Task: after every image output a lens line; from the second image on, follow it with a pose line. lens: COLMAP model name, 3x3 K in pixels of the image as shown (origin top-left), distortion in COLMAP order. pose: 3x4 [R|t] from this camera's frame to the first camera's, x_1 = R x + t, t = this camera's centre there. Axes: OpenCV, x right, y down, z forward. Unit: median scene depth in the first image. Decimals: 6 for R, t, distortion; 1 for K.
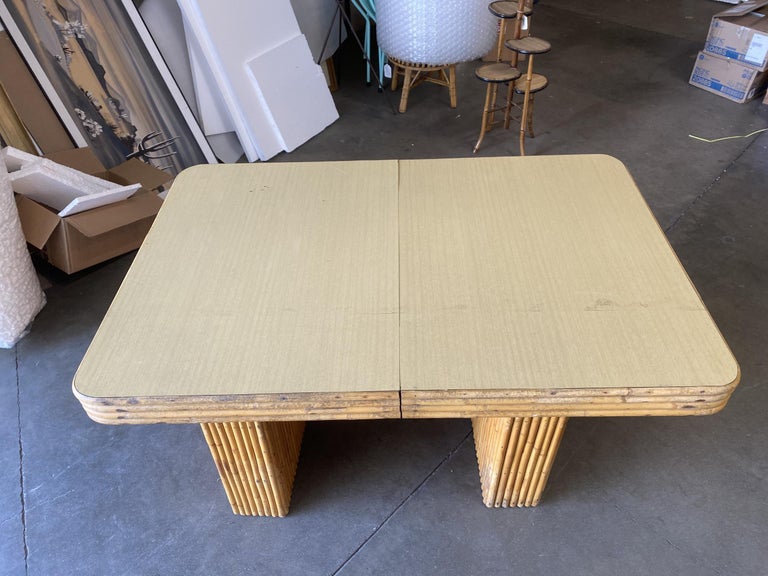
lens RADIAL K [[595.5, 0, 384.3], [0, 595.5, 299.0], [0, 0, 1]] dist [0.024328, -0.005438]
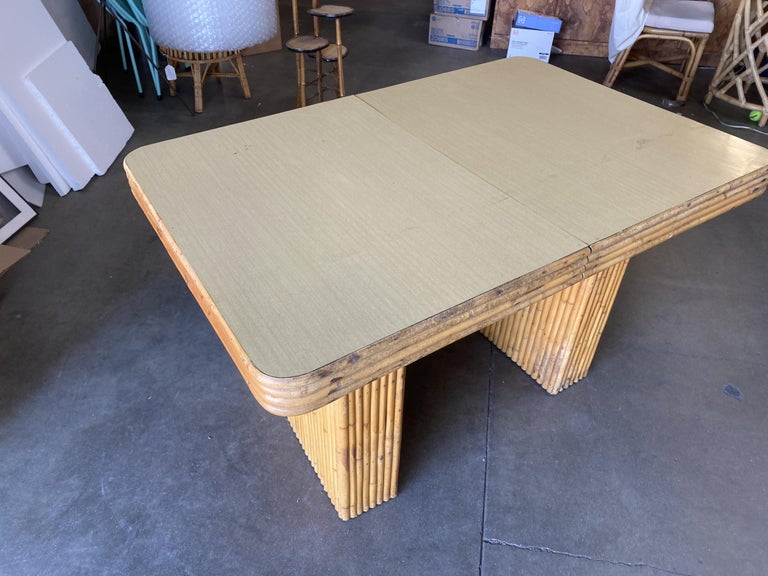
lens RADIAL K [[594.6, 0, 384.0], [0, 594.6, 288.0], [0, 0, 1]] dist [0.041075, -0.040581]
pose [[0.839980, -0.322713, 0.436222, -0.455023], [0.350275, 0.936468, 0.018308, 0.053631], [-0.414416, 0.137419, 0.899653, 0.168355]]
